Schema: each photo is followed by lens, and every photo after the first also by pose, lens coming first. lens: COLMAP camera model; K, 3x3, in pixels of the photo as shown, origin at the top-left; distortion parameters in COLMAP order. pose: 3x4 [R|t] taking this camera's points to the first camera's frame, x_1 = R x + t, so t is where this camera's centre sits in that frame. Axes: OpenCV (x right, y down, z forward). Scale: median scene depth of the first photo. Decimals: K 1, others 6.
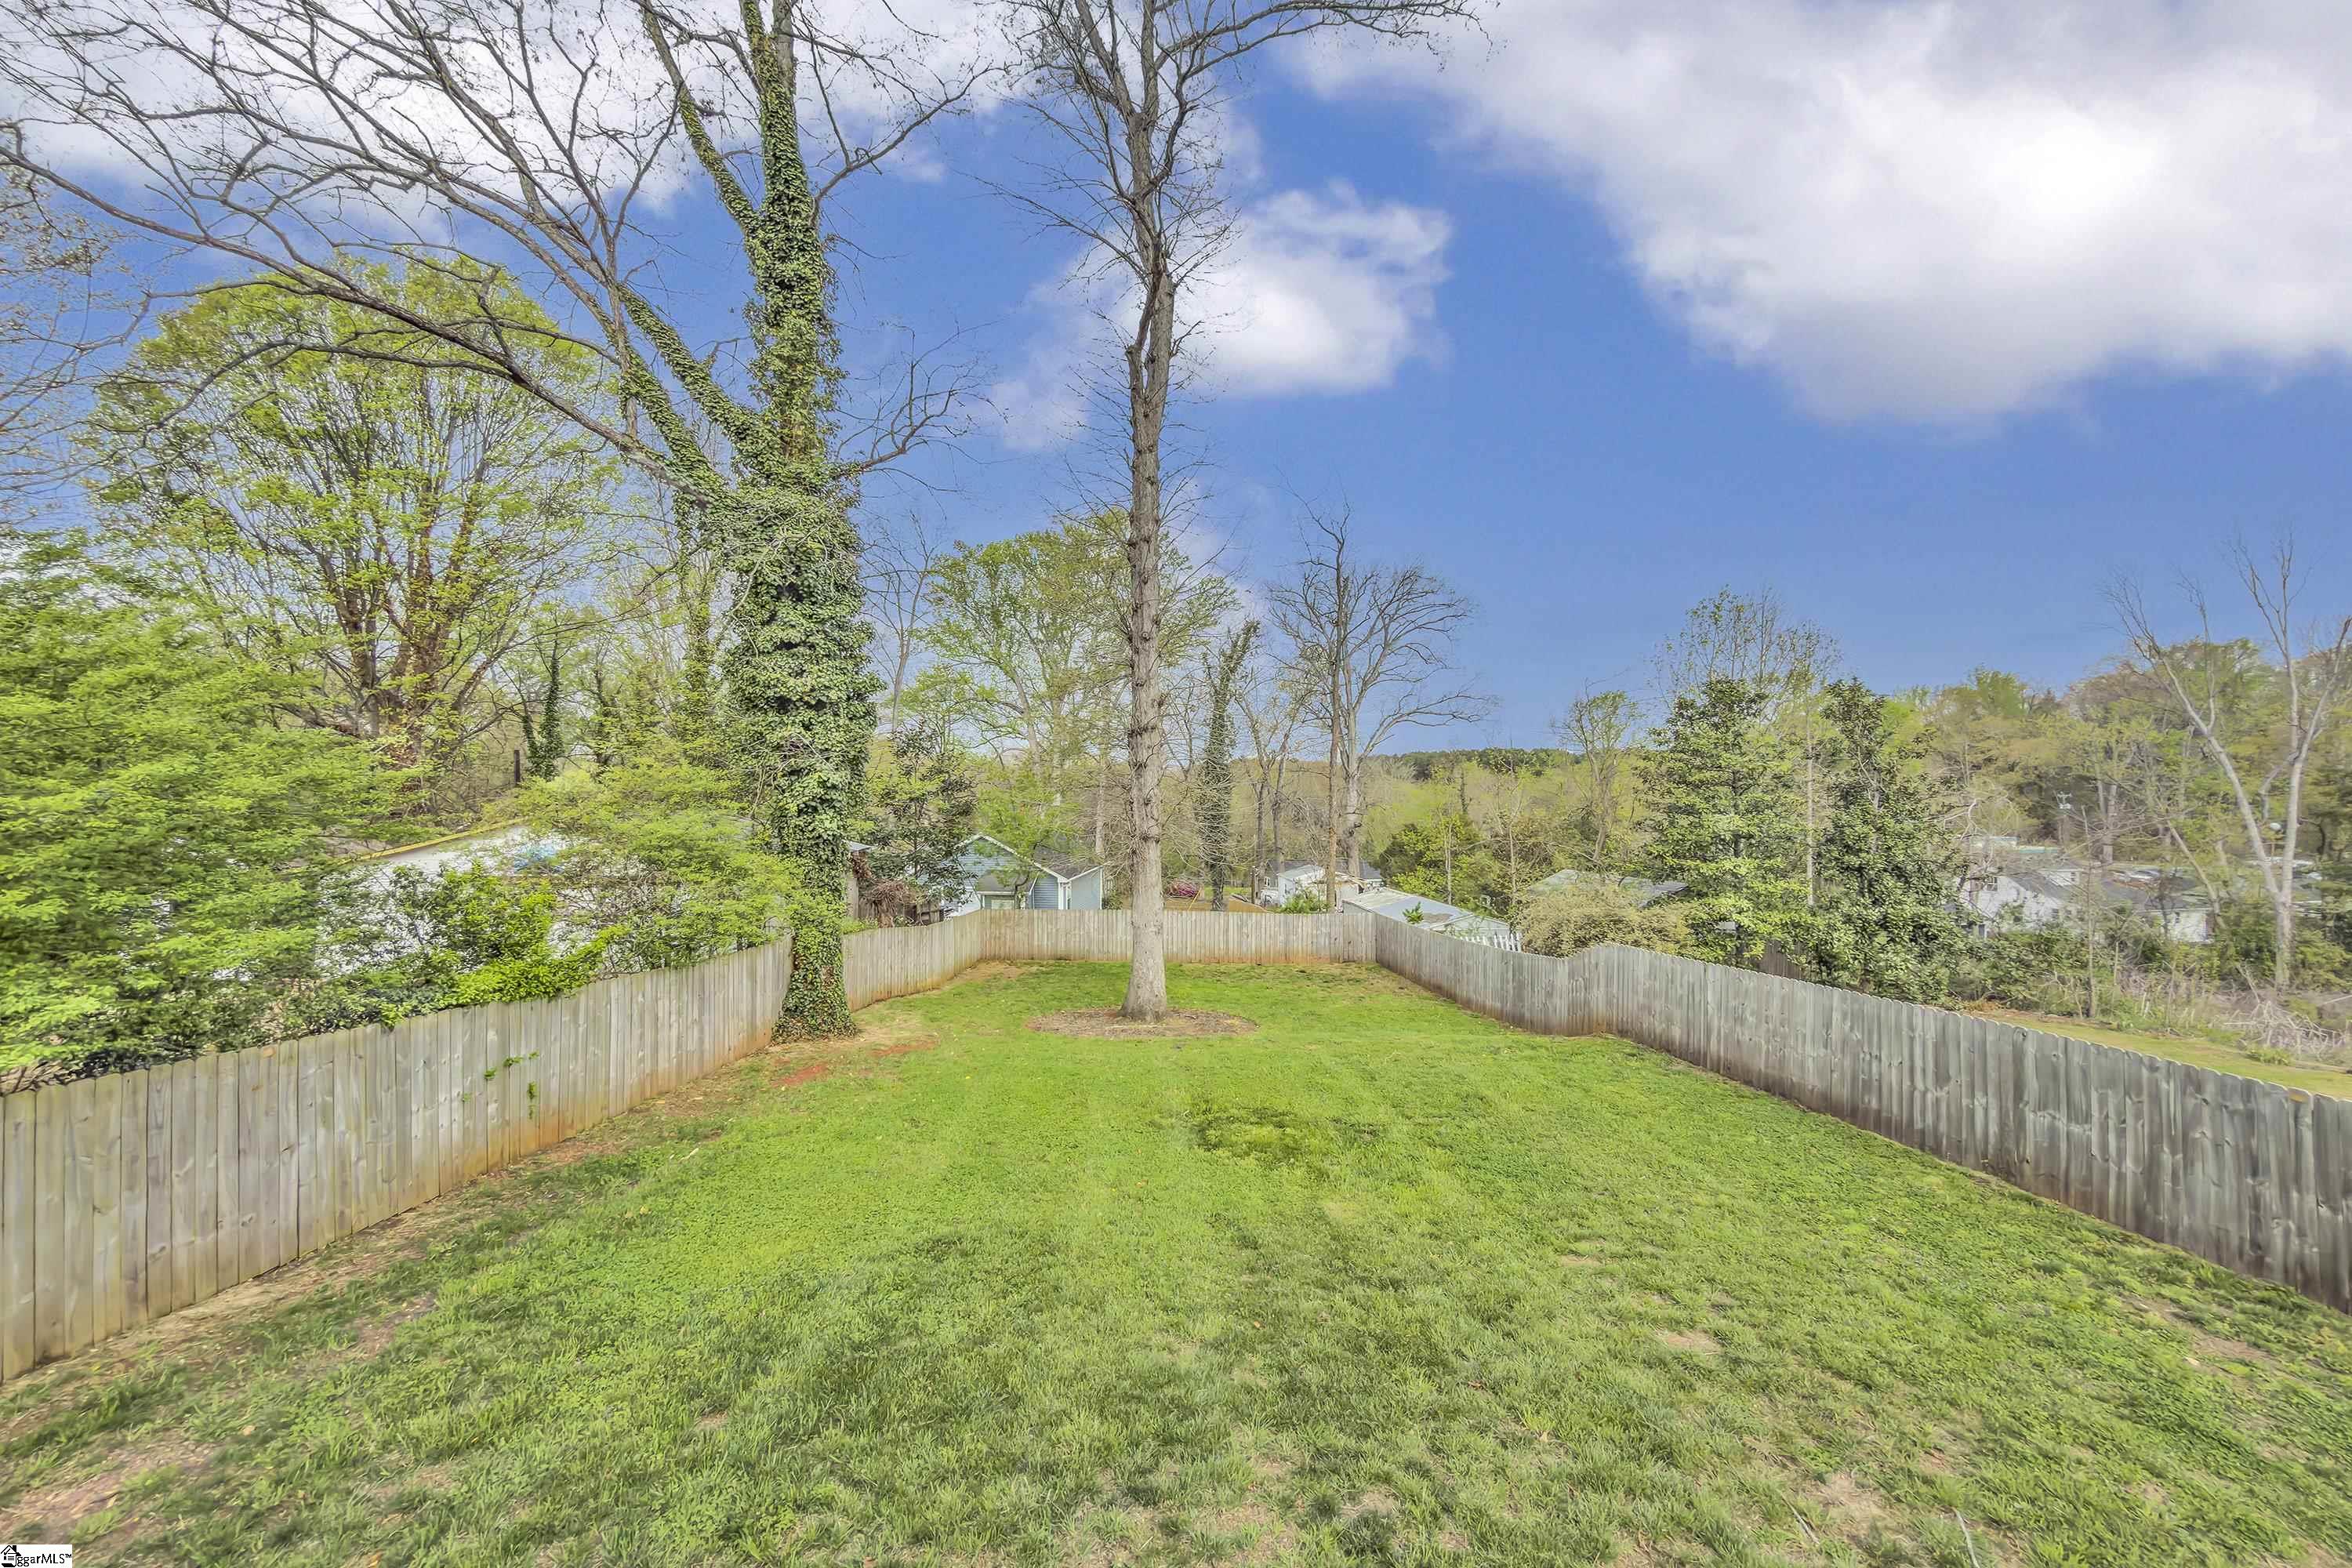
lens RADIAL K [[944.1, 0, 1176.0], [0, 944.1, 784.0], [0, 0, 1]] dist [-0.002080, -0.000408]
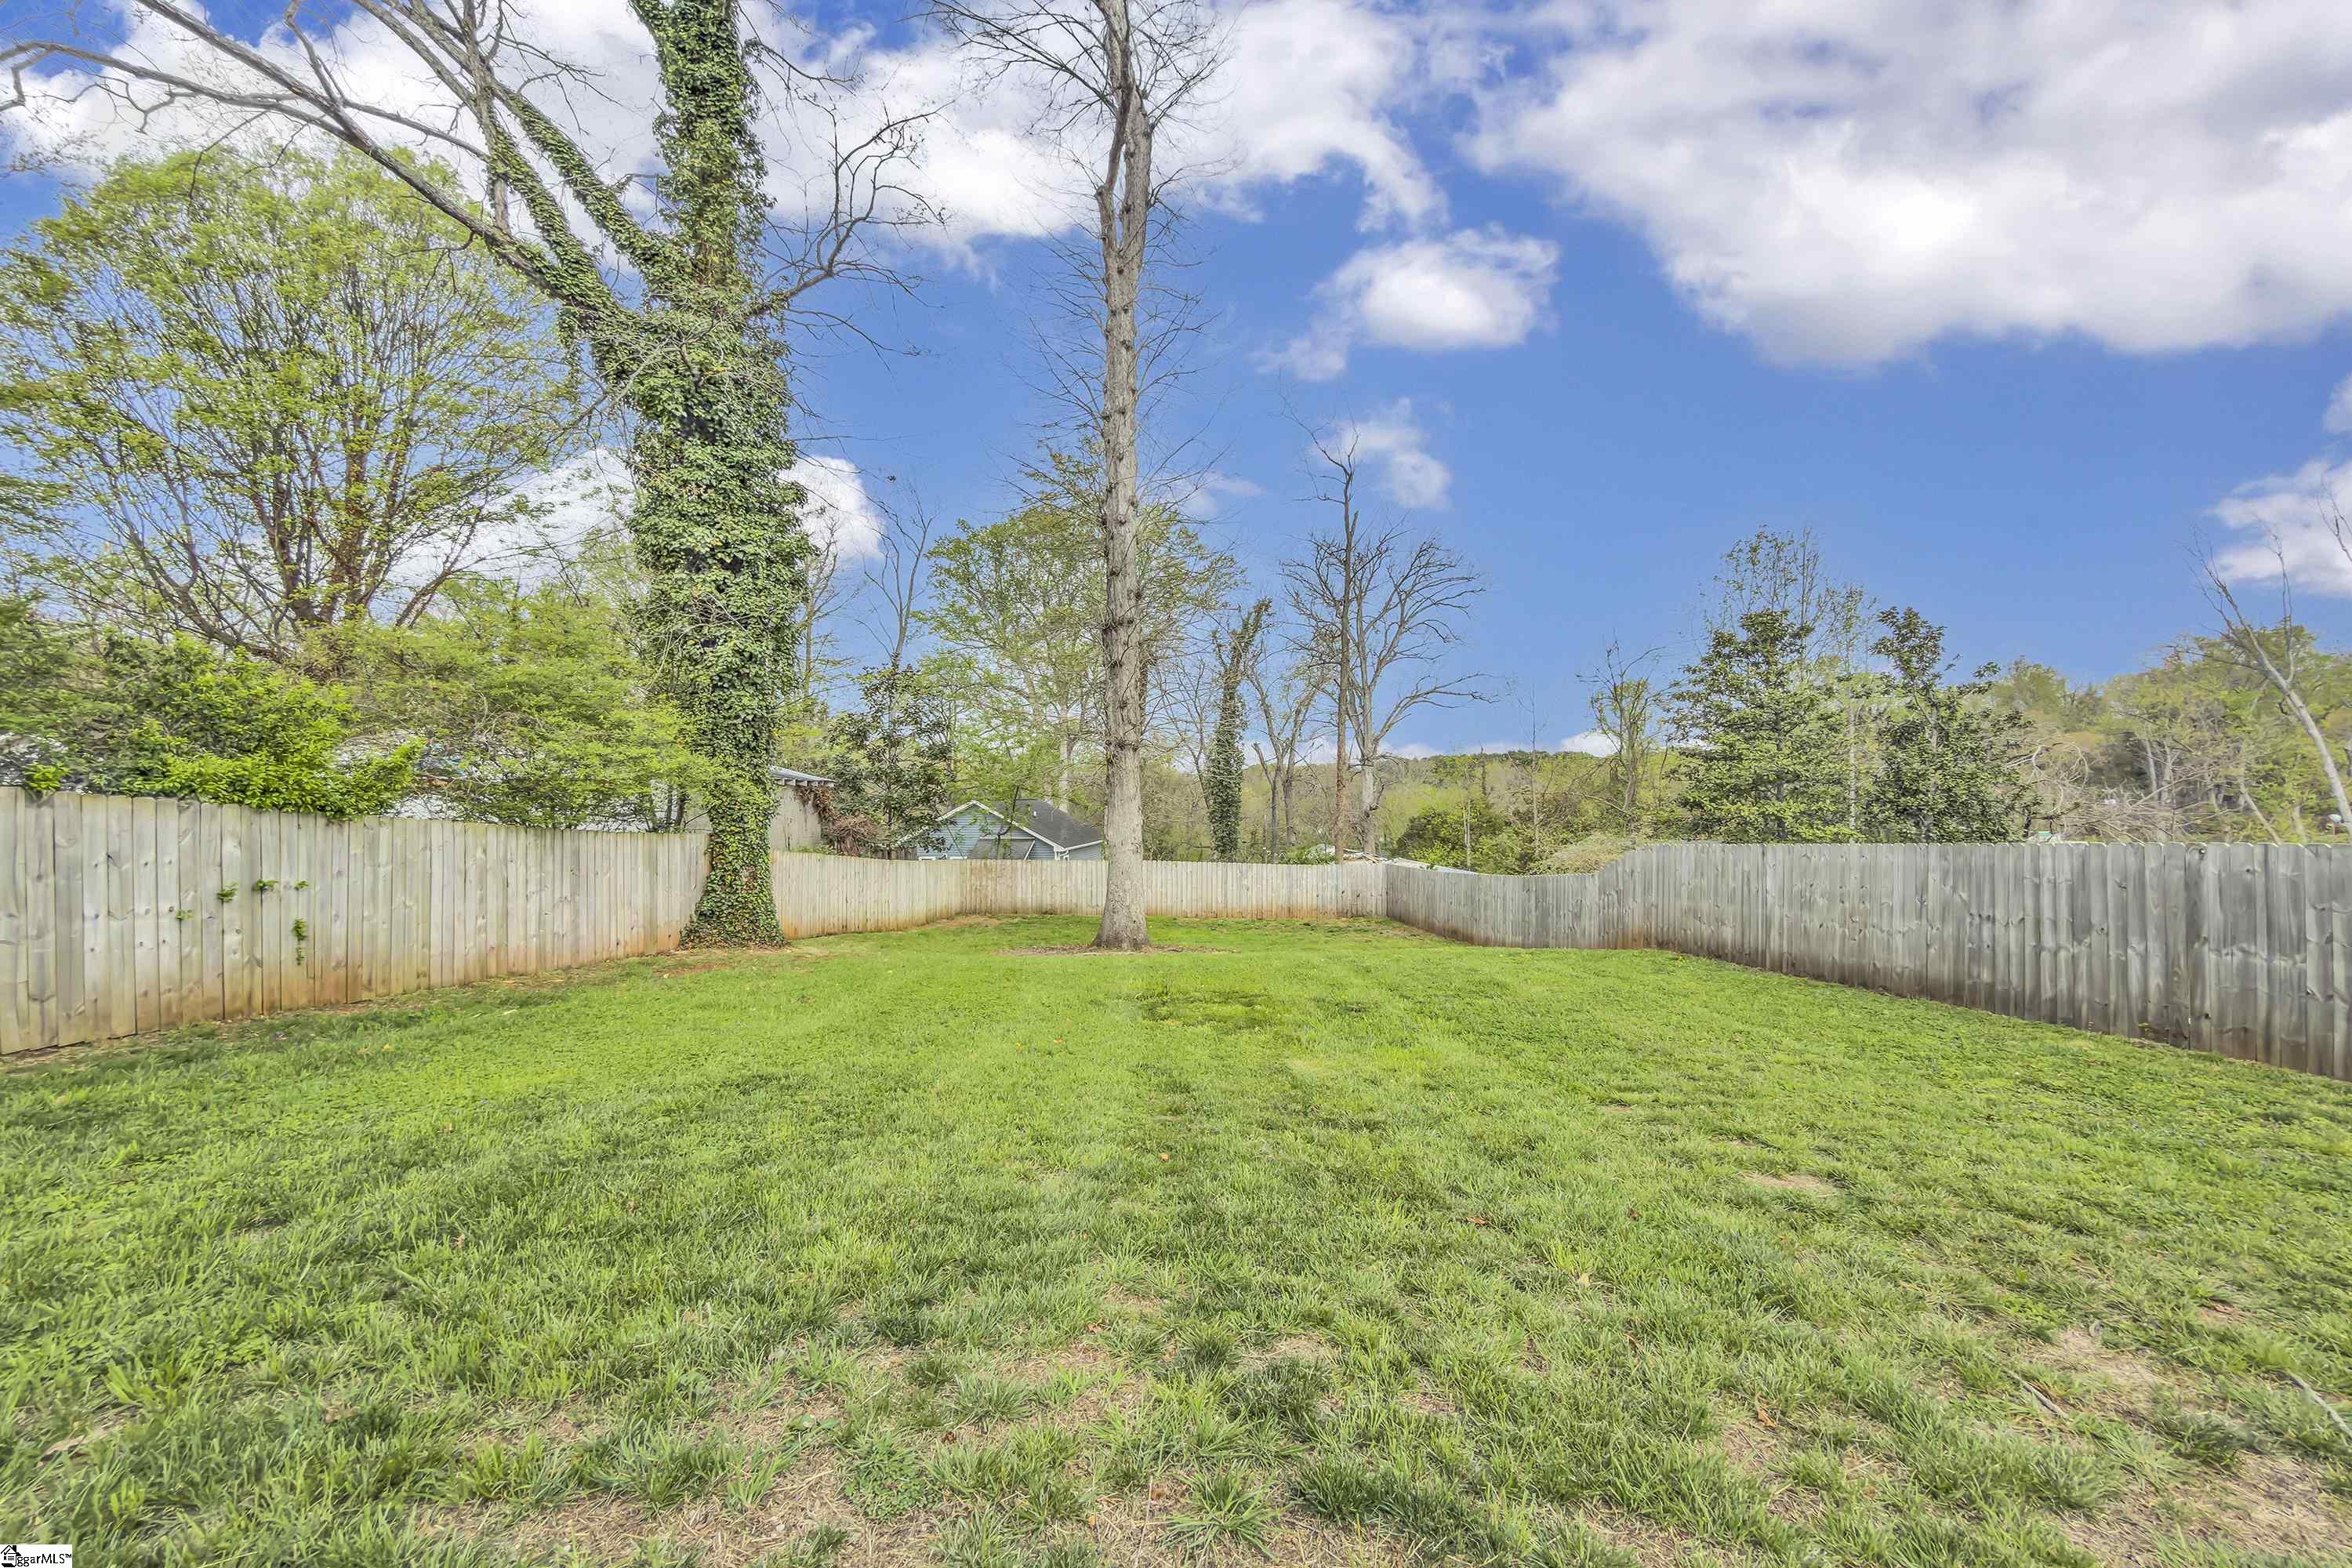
lens RADIAL K [[950.3, 0, 1179.9], [0, 950.3, 792.8], [0, 0, 1]] dist [-0.001445, -0.000354]
pose [[0.999877, -0.002728, -0.015436, 0.046556], [0.002710, 0.999996, -0.001189, 0.131099], [0.015439, 0.001147, 0.999880, 0.128191]]
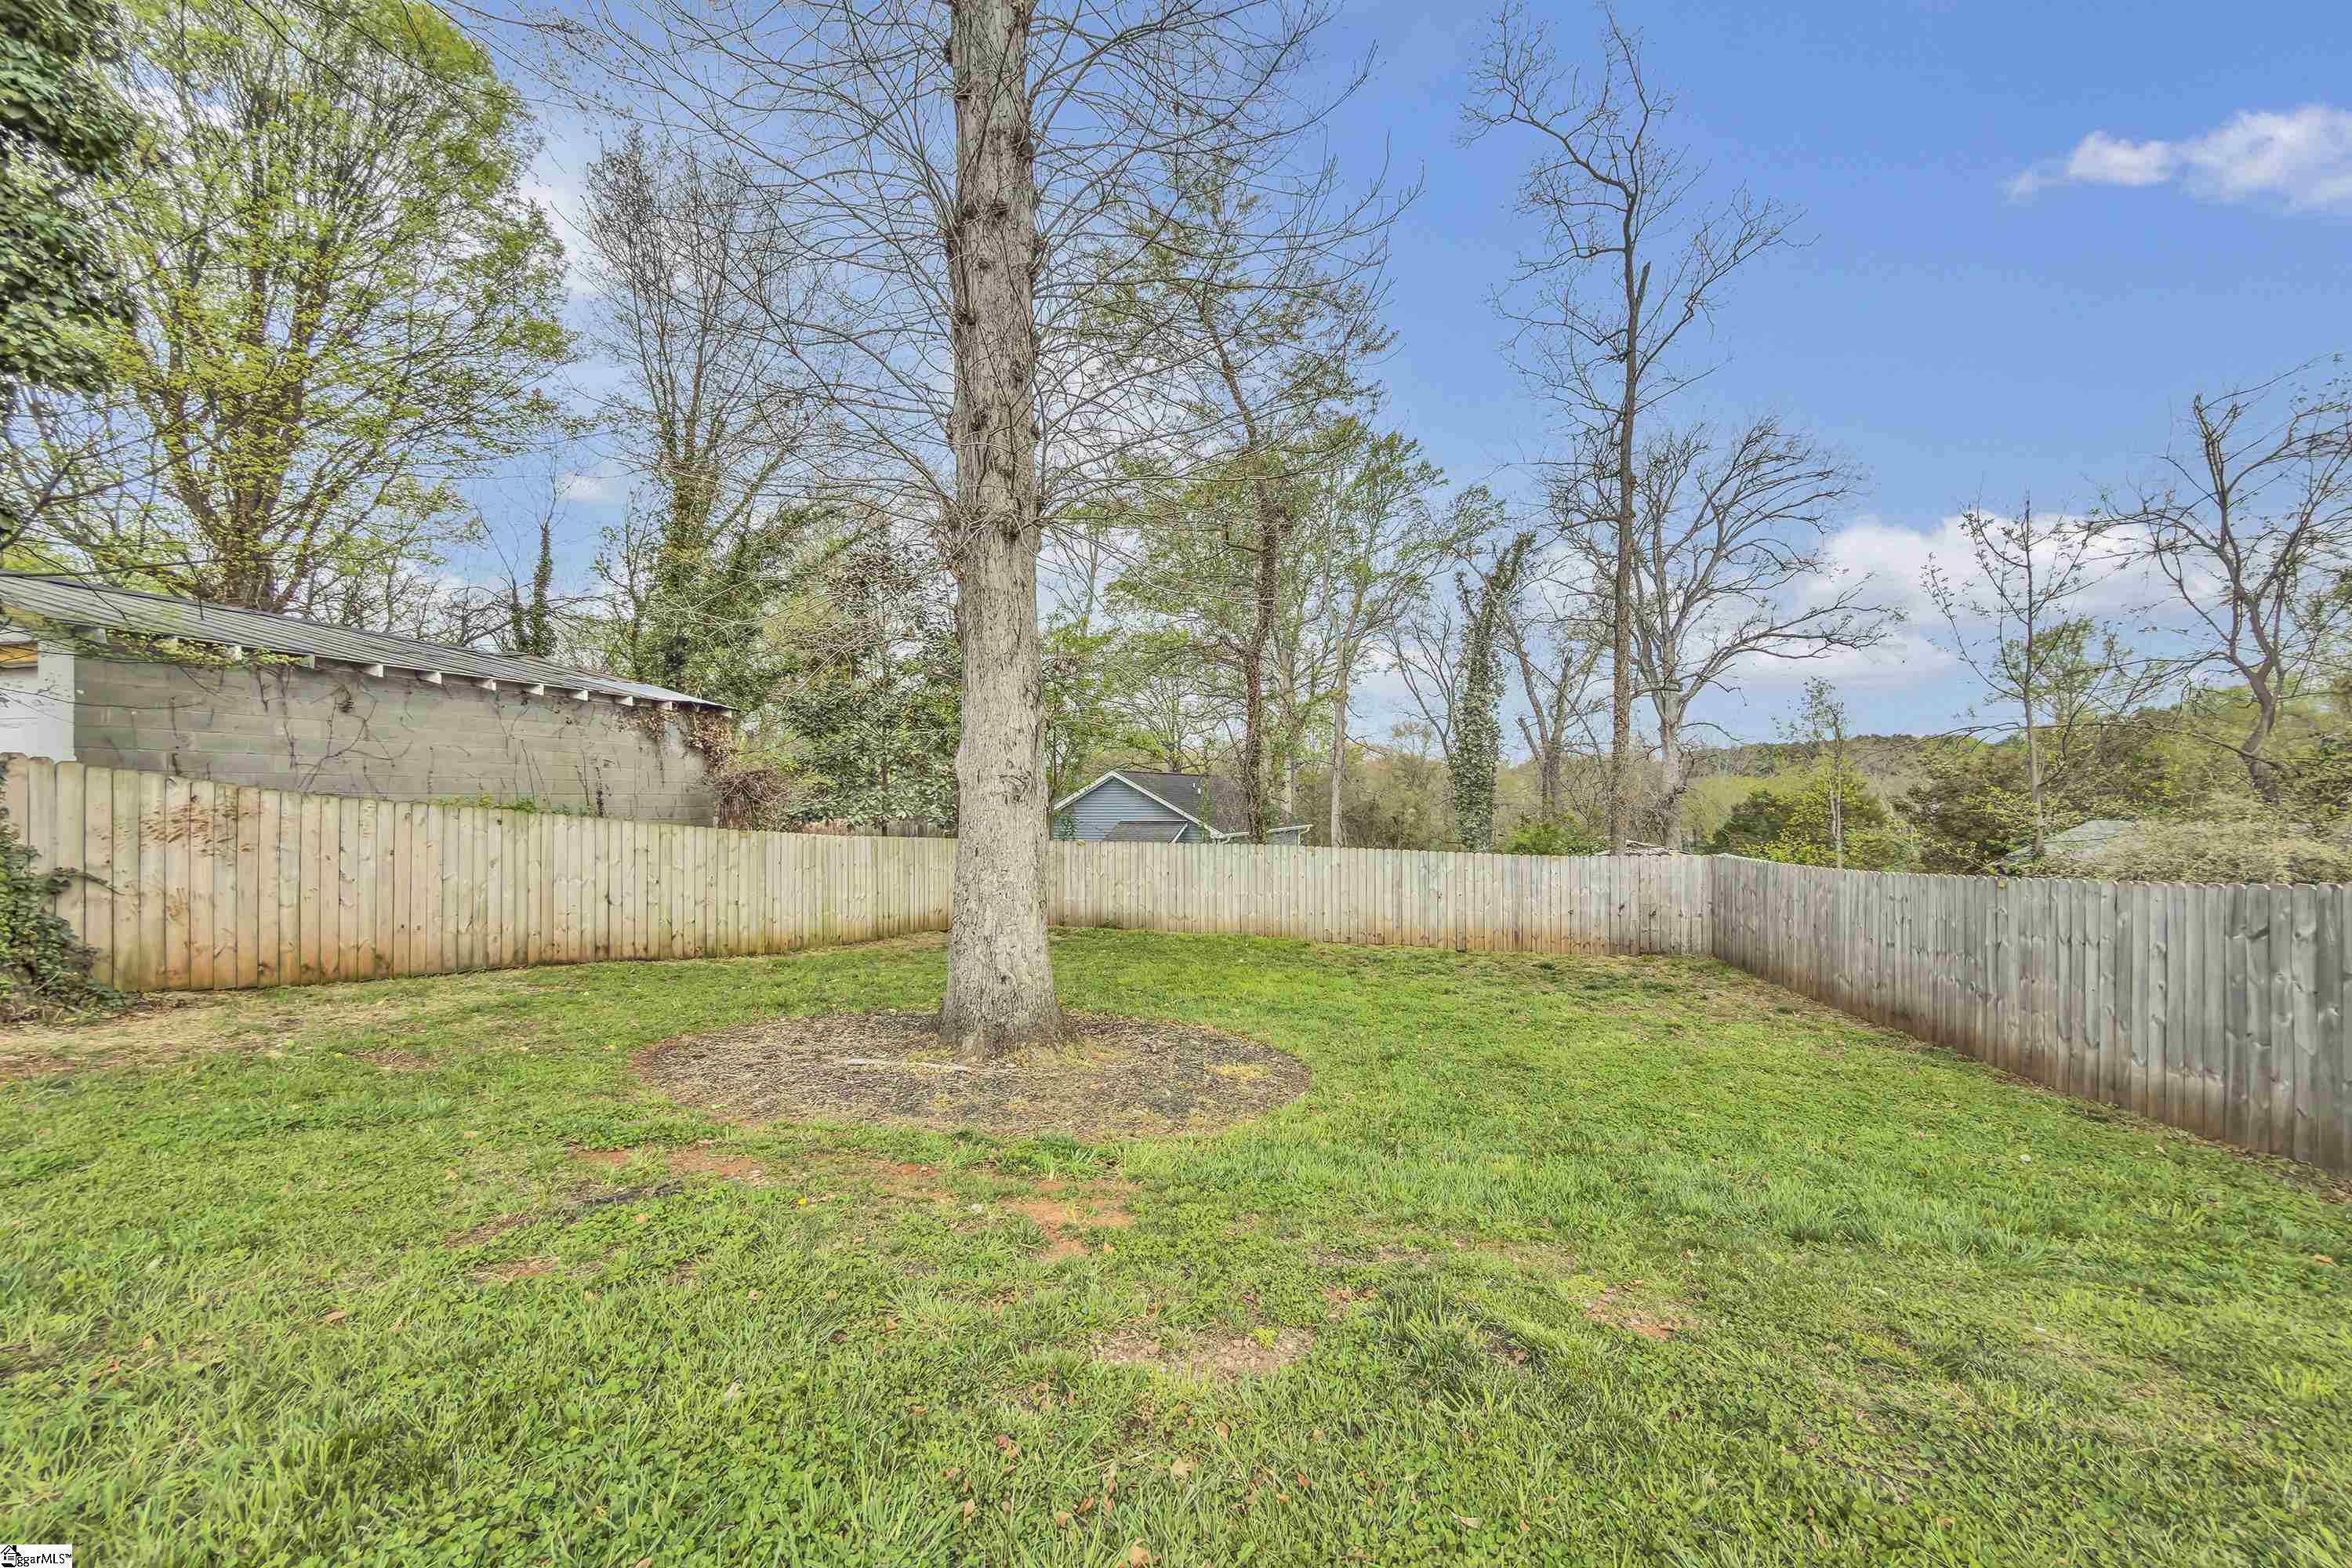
lens RADIAL K [[944.1, 0, 1176.0], [0, 944.1, 784.0], [0, 0, 1]] dist [-0.002080, -0.000408]
pose [[0.954590, -0.006917, -0.297842, 0.179014], [0.004386, 0.999948, -0.009165, 0.197594], [0.297890, 0.007442, 0.954571, 0.868224]]
